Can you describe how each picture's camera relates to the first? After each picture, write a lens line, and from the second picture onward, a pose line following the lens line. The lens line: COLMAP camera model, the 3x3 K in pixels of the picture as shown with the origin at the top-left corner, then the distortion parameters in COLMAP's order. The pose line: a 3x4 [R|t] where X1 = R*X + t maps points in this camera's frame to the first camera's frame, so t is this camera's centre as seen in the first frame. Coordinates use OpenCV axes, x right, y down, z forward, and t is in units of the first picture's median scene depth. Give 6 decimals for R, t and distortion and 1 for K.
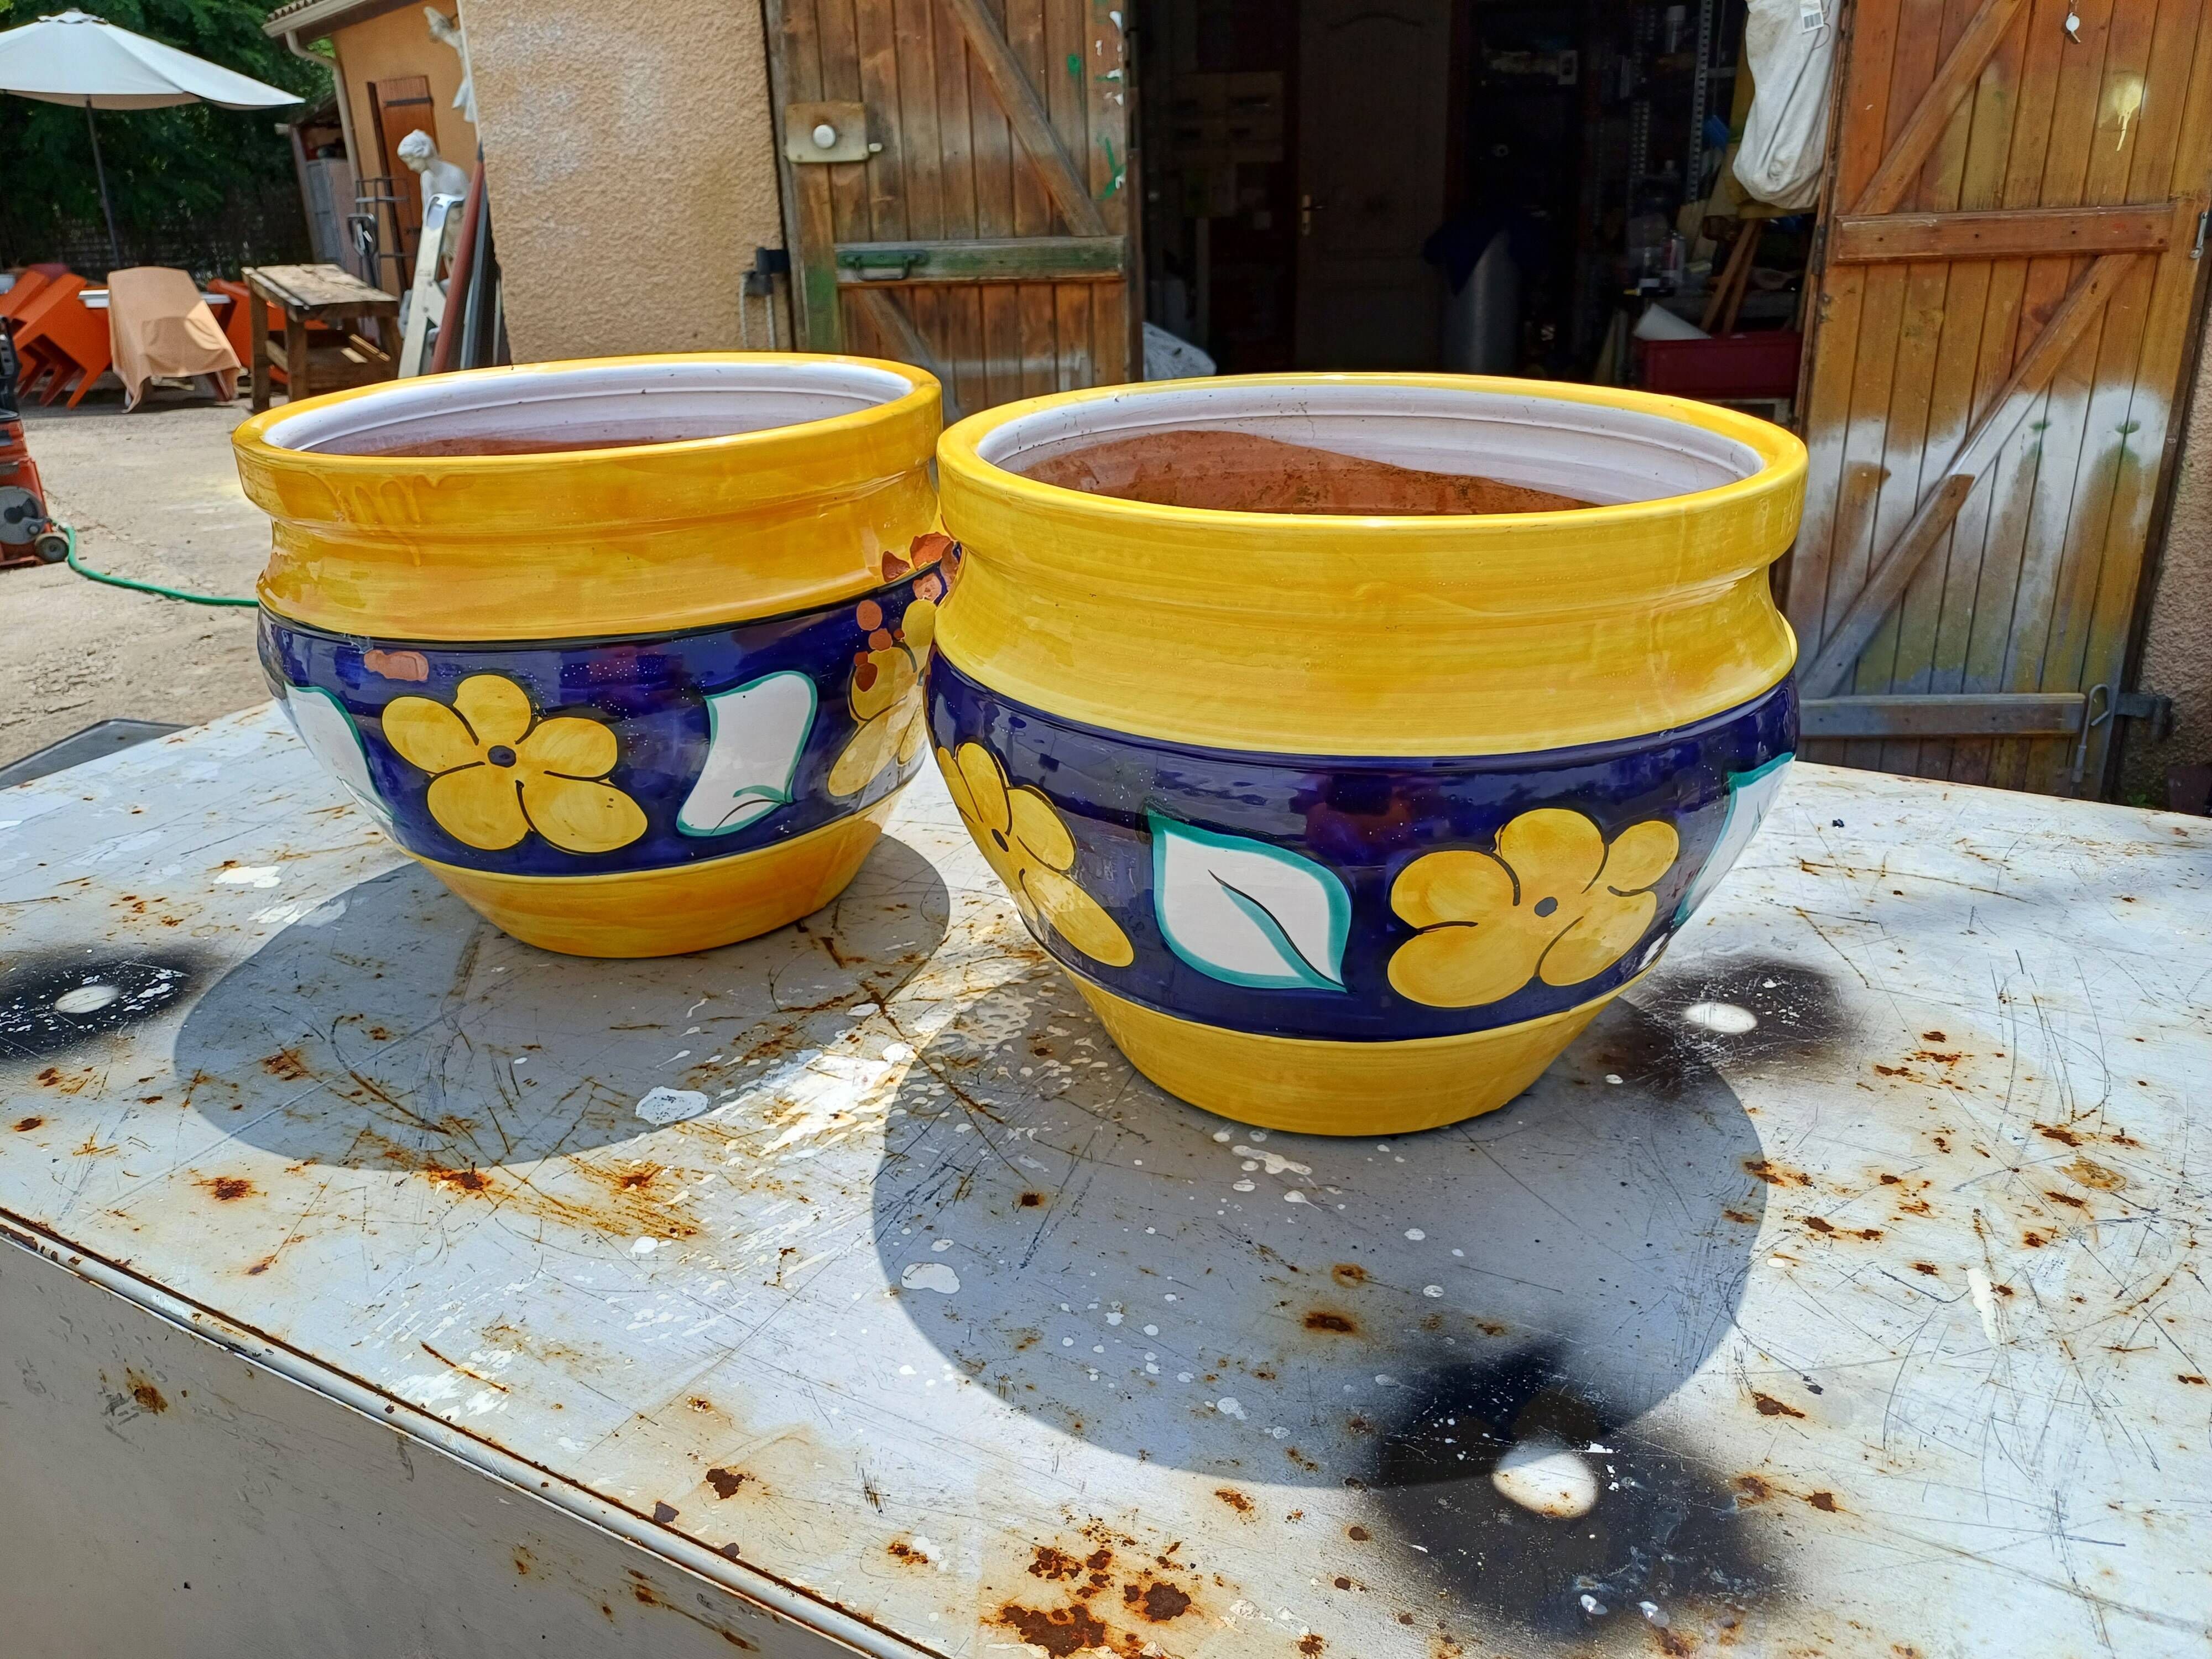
lens RADIAL K [[1661.7, 0, 1089.6], [0, 1661.7, 806.9], [0, 0, 1]] dist [0.069224, -0.061278]
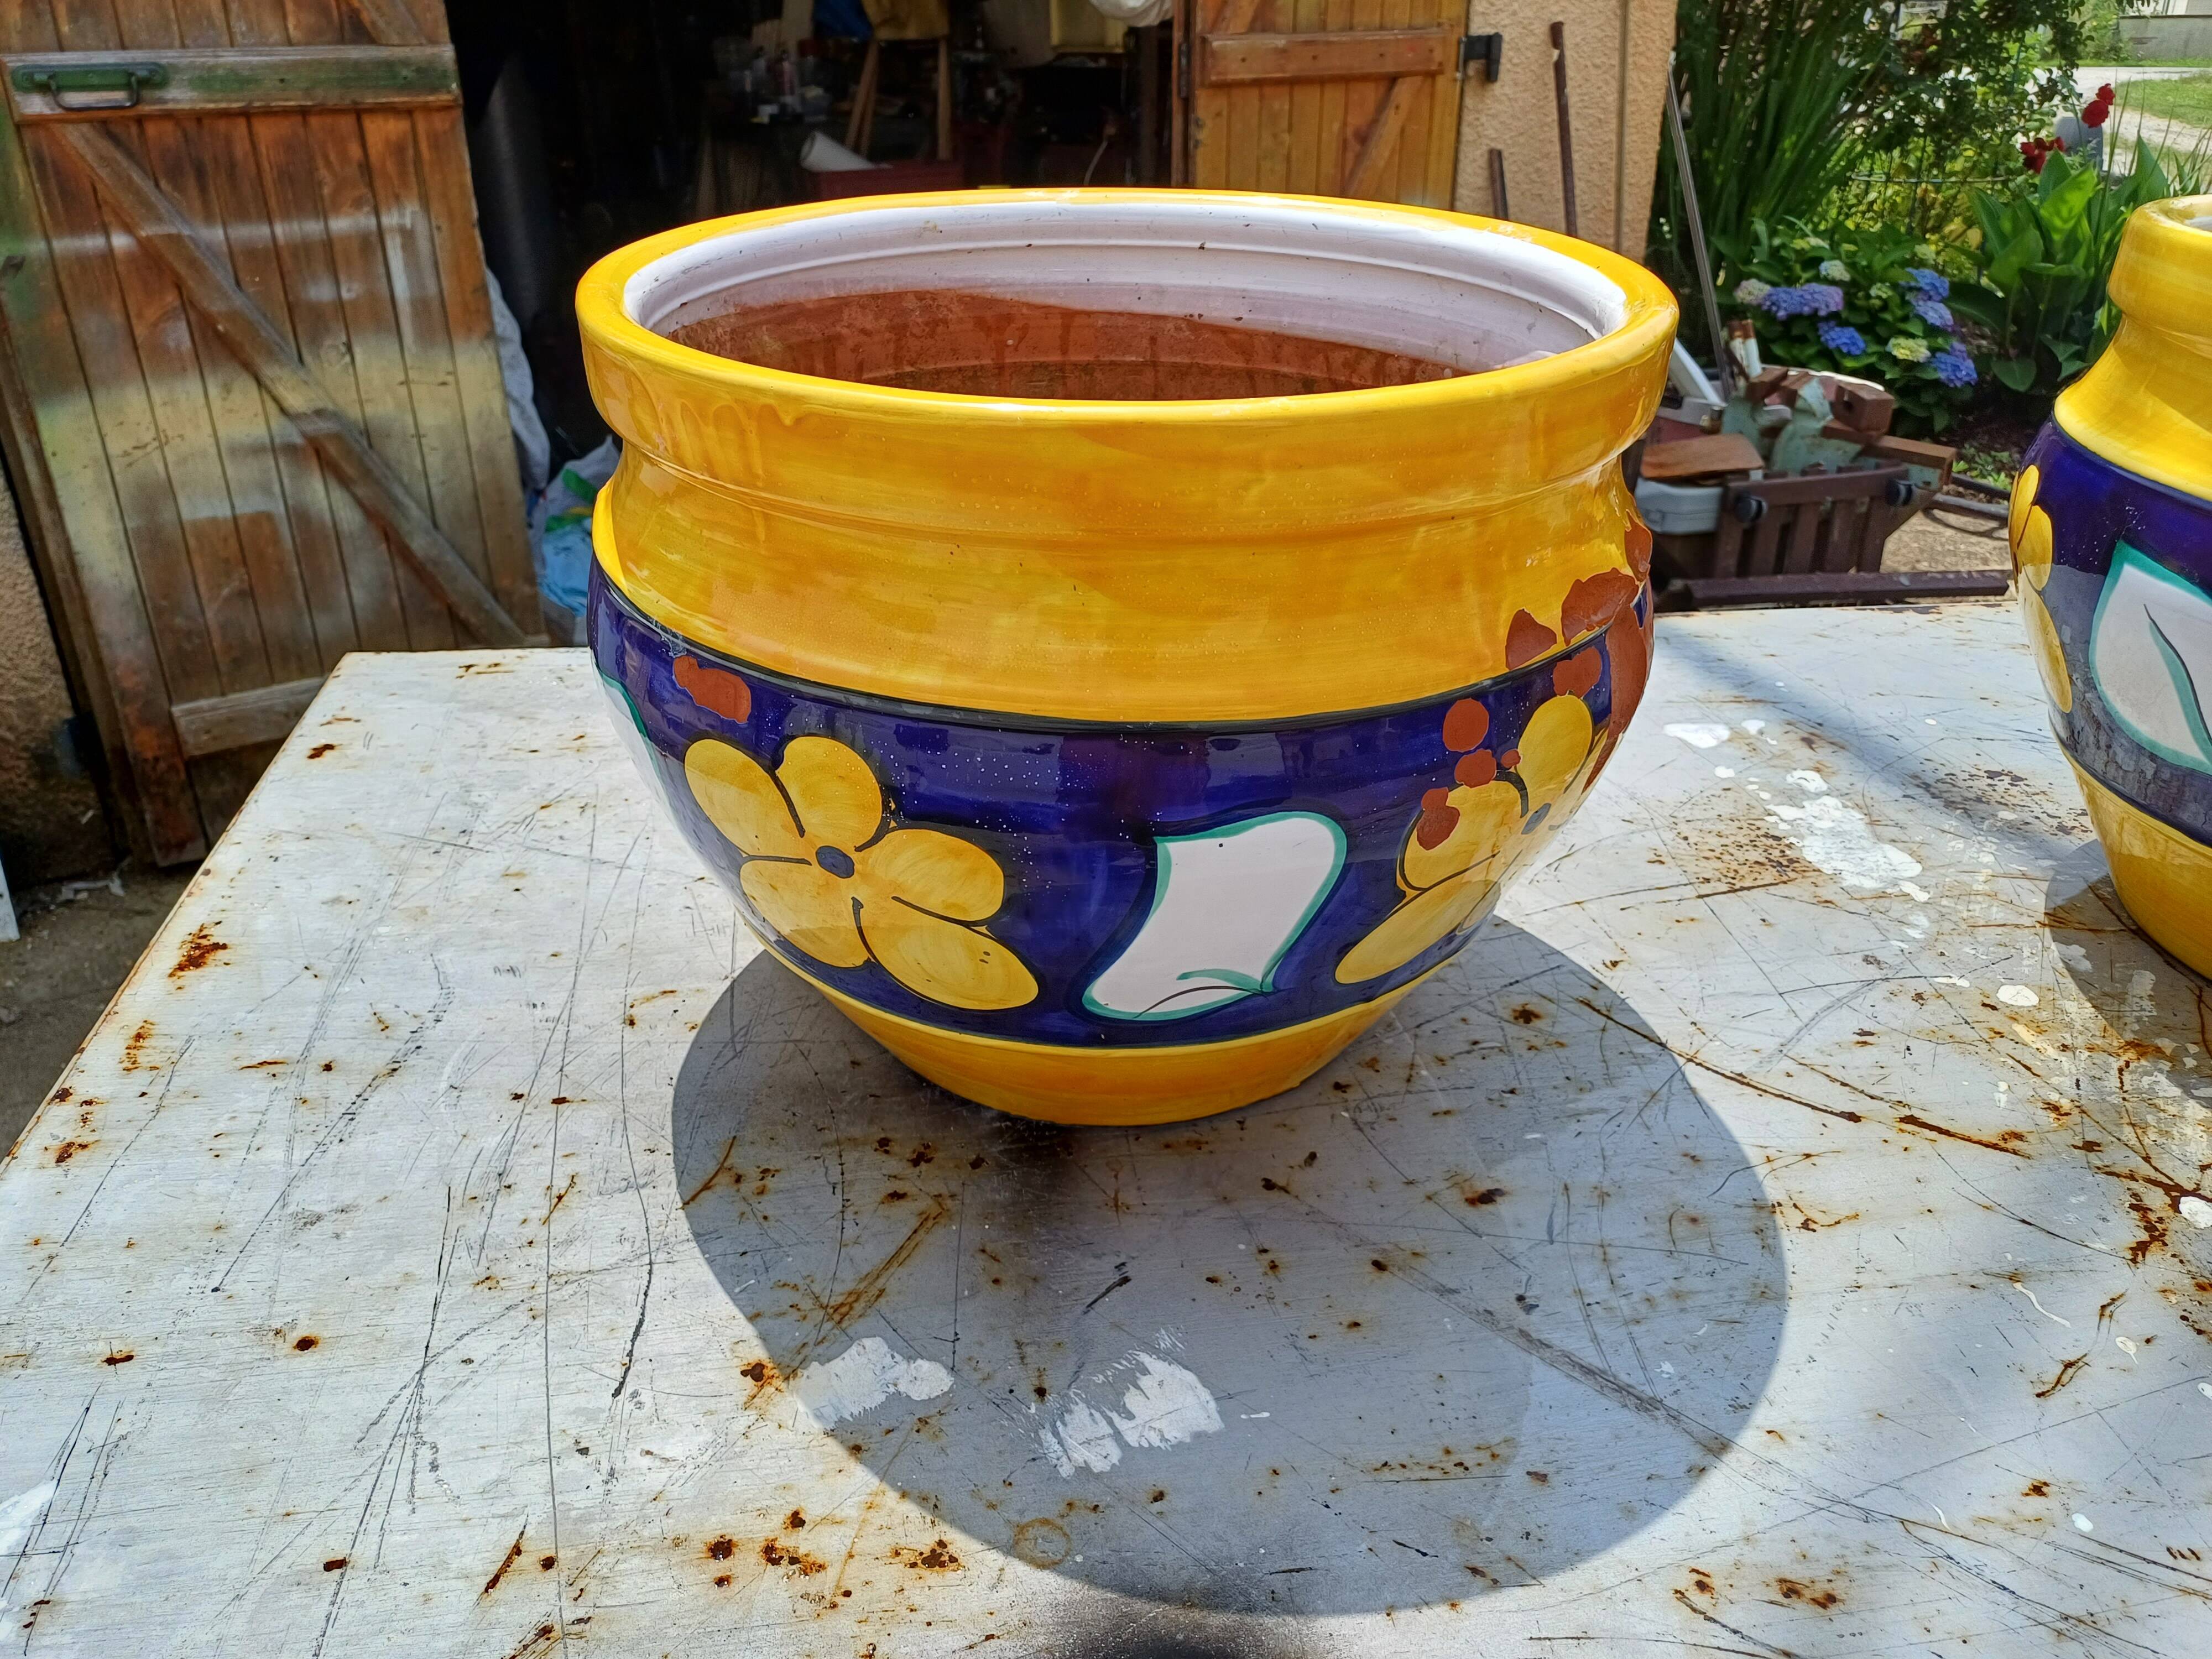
lens RADIAL K [[1692.8, 0, 1076.6], [0, 1692.8, 803.8], [0, 0, 1]] dist [0.015841, -0.010019]
pose [[0.804216, -0.235901, 0.545516, -0.258639], [0.189016, 0.971718, 0.141555, -0.067929], [-0.563480, -0.010730, 0.826060, 0.216263]]
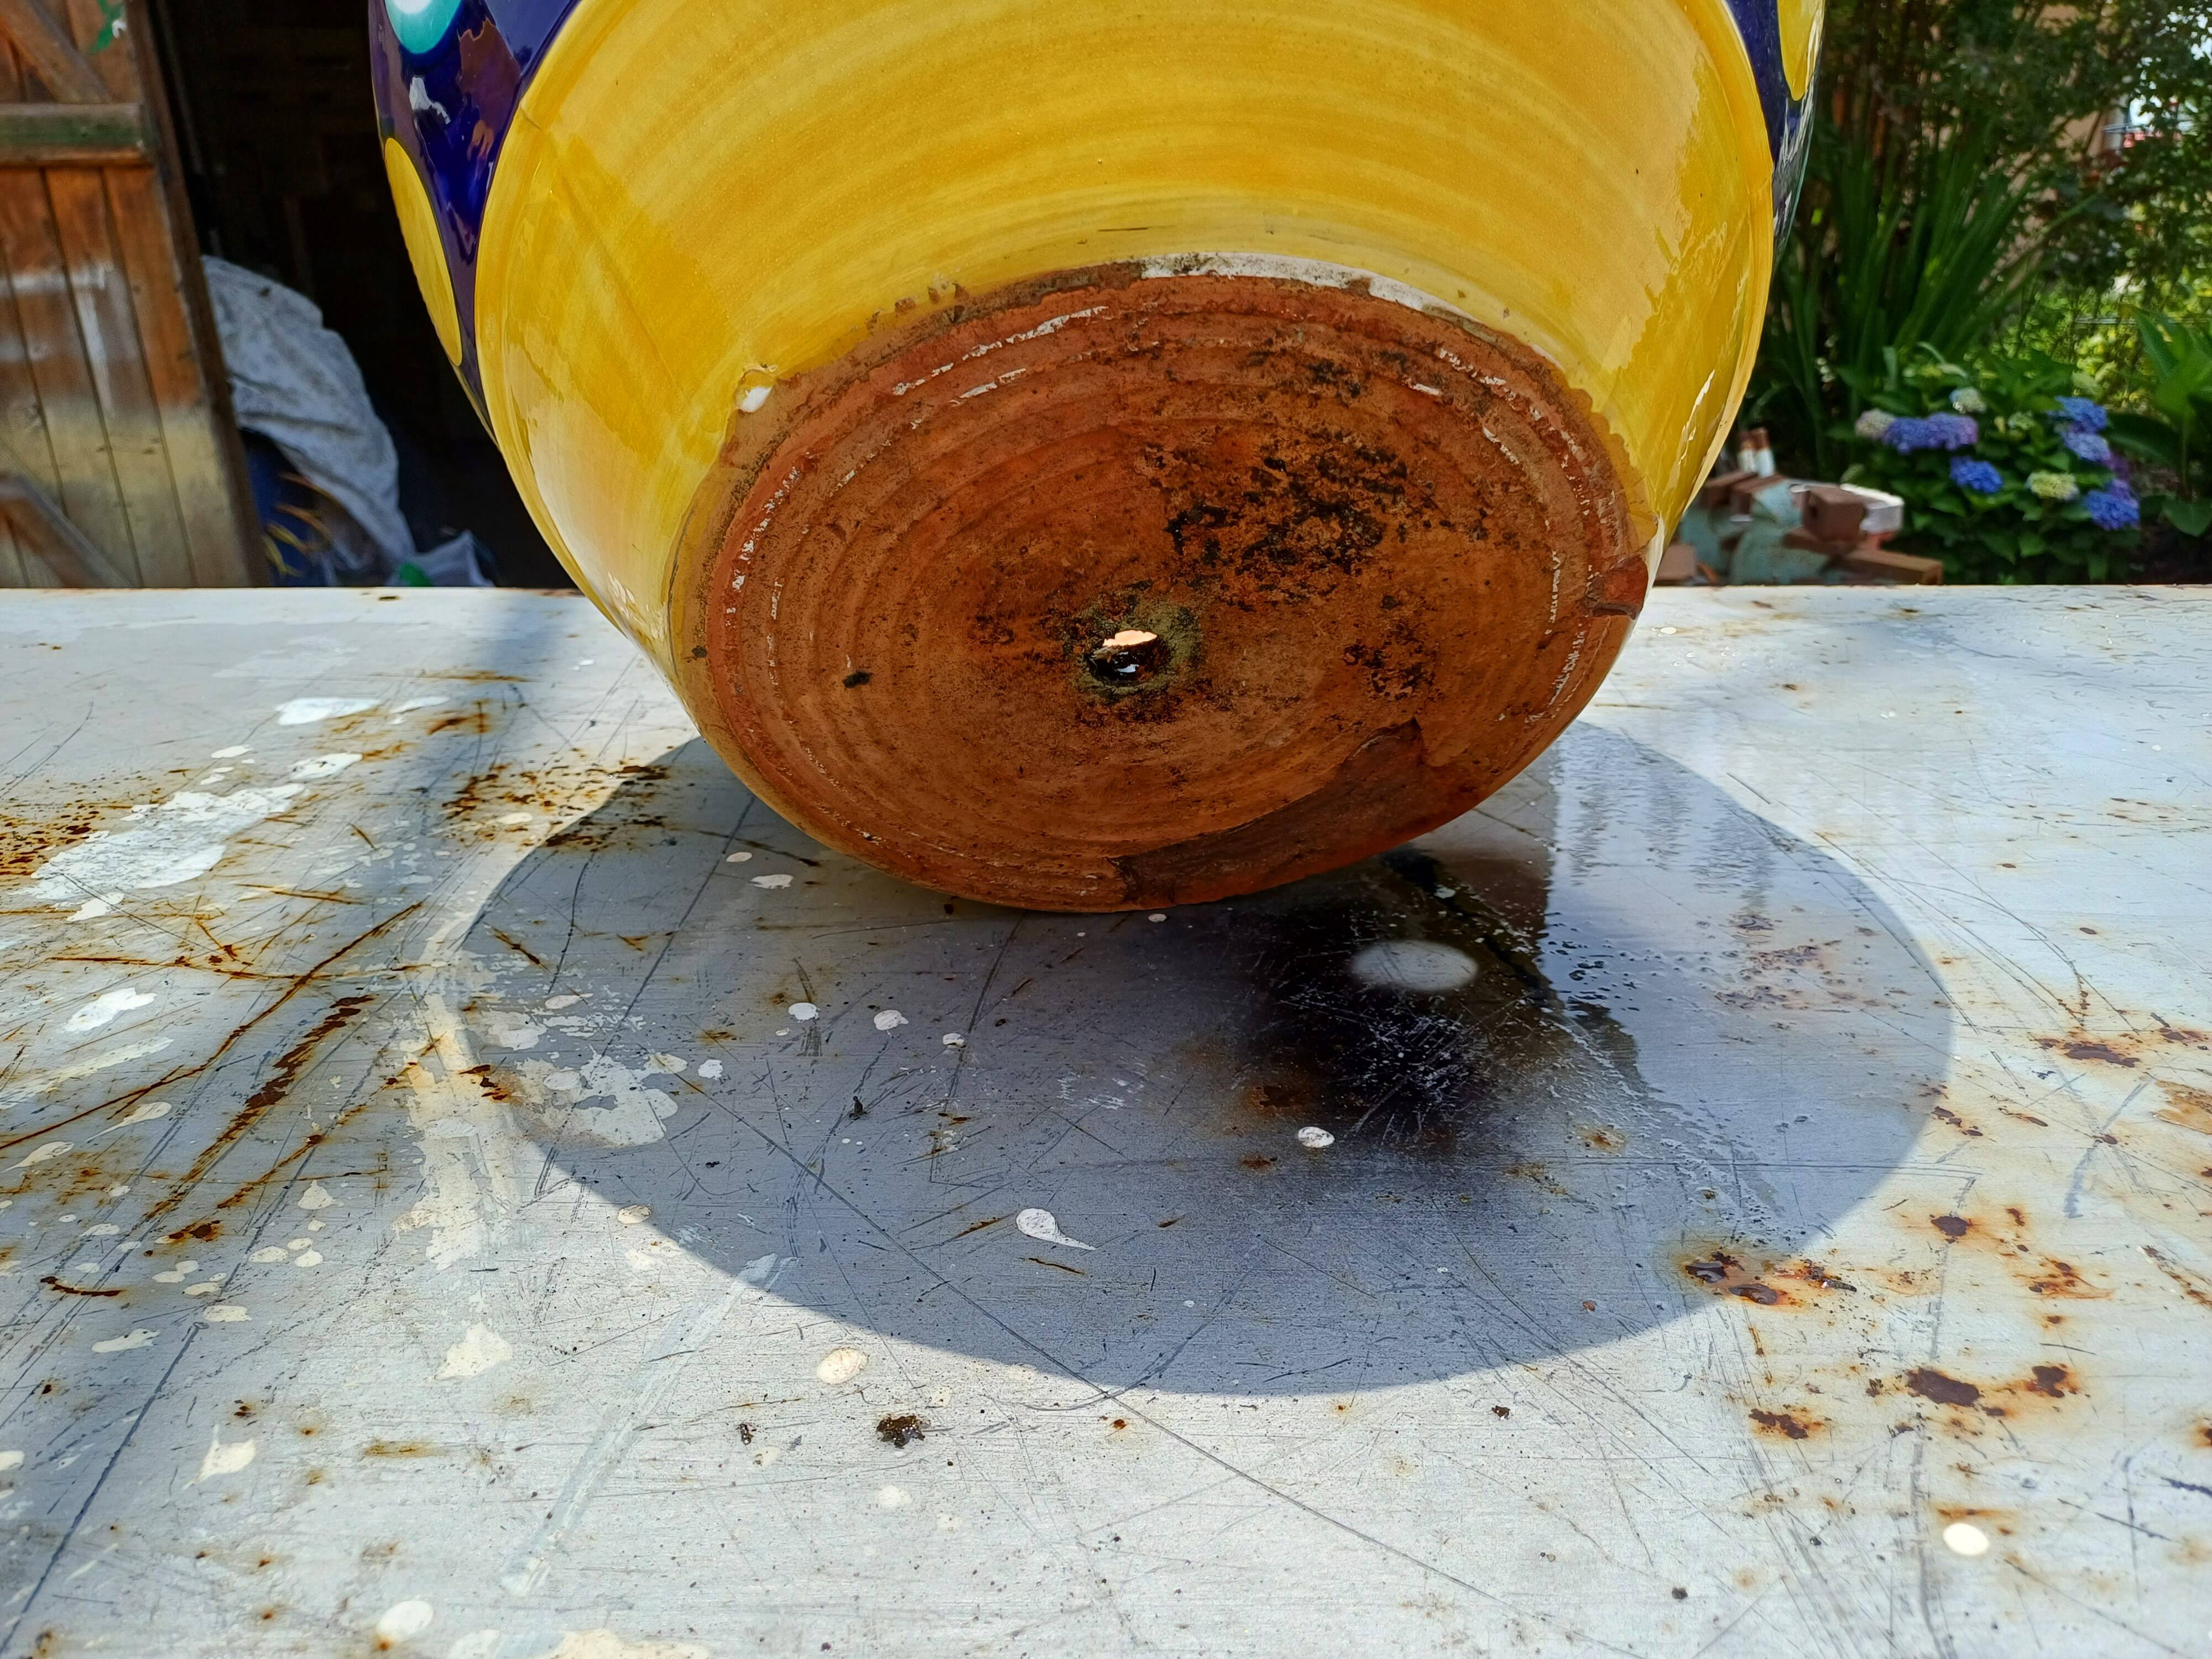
lens RADIAL K [[1702.8, 0, 1102.4], [0, 1702.8, 808.4], [0, 0, 1]] dist [0.021799, -0.021210]
pose [[0.887691, -0.151043, 0.434960, 0.021733], [0.159833, 0.987005, 0.016549, 0.016501], [-0.431808, 0.054831, 0.900298, 0.173079]]
